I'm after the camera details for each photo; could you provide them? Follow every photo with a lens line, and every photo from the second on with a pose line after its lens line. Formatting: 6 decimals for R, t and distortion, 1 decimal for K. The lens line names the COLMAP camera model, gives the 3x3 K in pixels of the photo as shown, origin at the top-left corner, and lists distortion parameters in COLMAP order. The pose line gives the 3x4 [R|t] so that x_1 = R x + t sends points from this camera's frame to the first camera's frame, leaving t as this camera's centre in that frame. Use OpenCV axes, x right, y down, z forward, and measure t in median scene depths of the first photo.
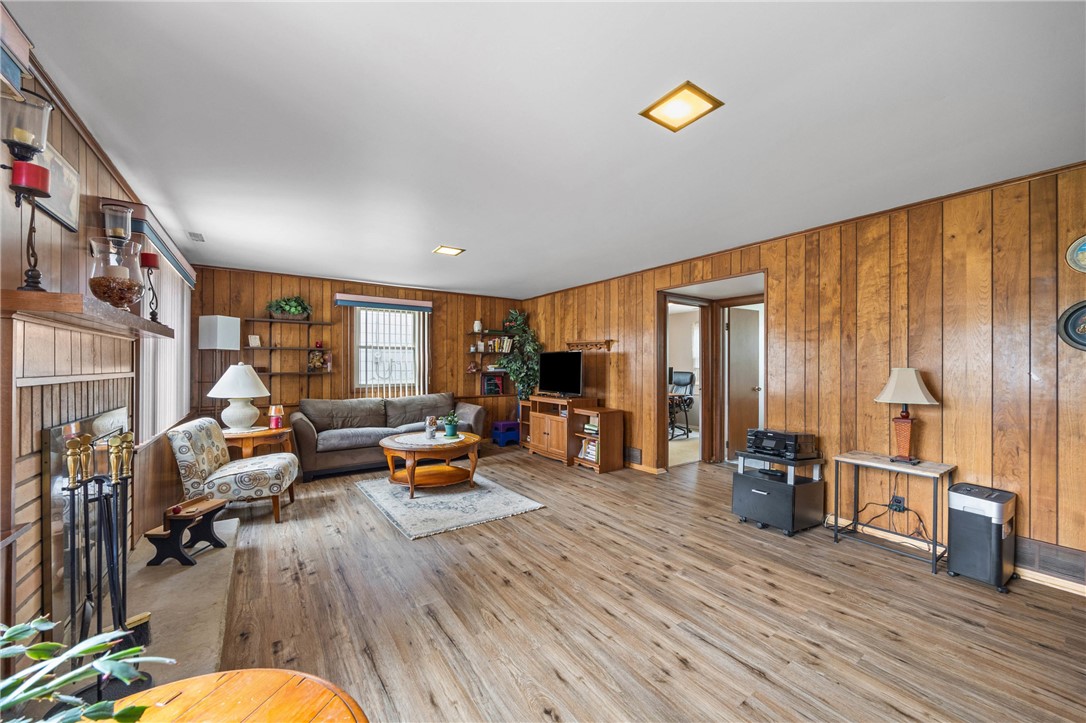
lens RADIAL K [[417.1, 0, 549.9], [0, 417.1, 363.9], [0, 0, 1]] dist [-0.007170, -0.000030]
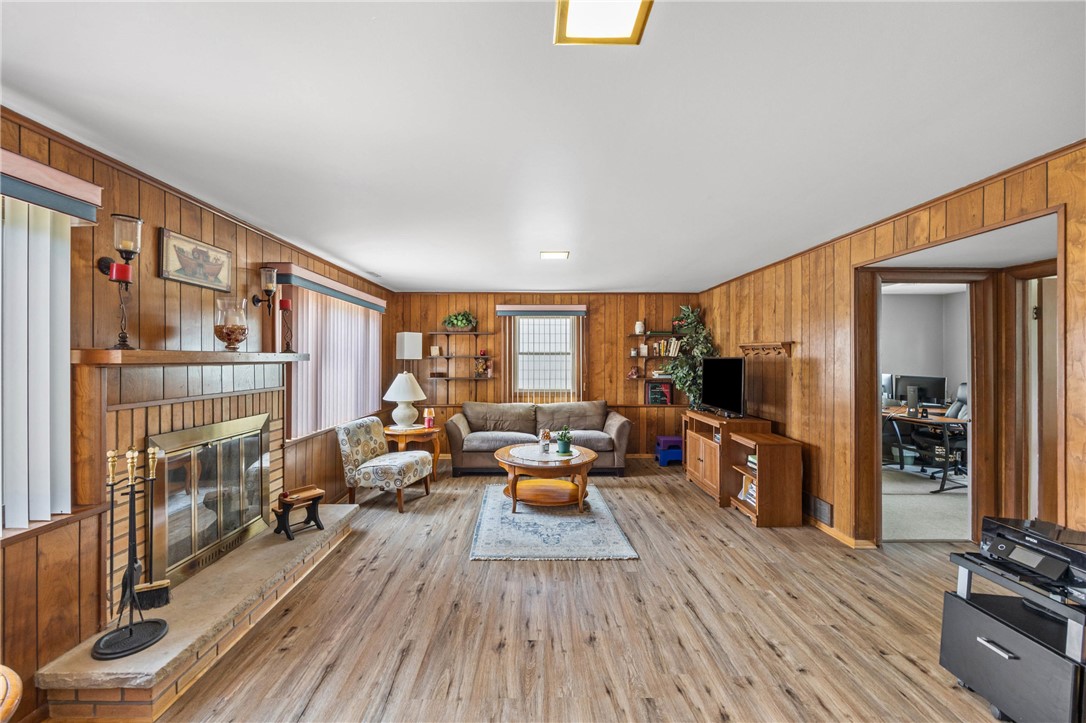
lens RADIAL K [[424.6, 0, 526.2], [0, 424.6, 357.6], [0, 0, 1]] dist [-0.005918, 0.000157]
pose [[0.813517, -0.003215, -0.581532, 0.253699], [0.002889, 0.999995, -0.001487, -0.039264], [0.581534, -0.000470, 0.813522, 0.180802]]
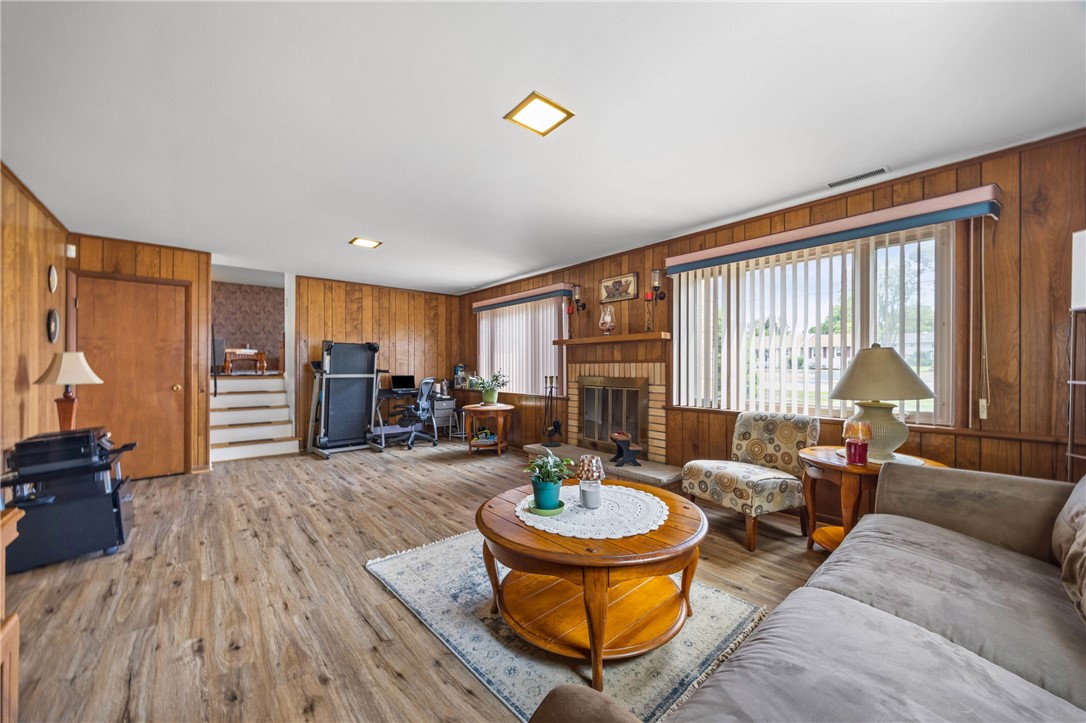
lens RADIAL K [[417.1, 0, 549.9], [0, 417.1, 363.9], [0, 0, 1]] dist [-0.007170, -0.000030]
pose [[-0.994964, -0.003414, -0.100177, -0.199634], [-0.002012, 0.999899, -0.014098, 0.034384], [0.100215, -0.013825, -0.994870, 1.457827]]
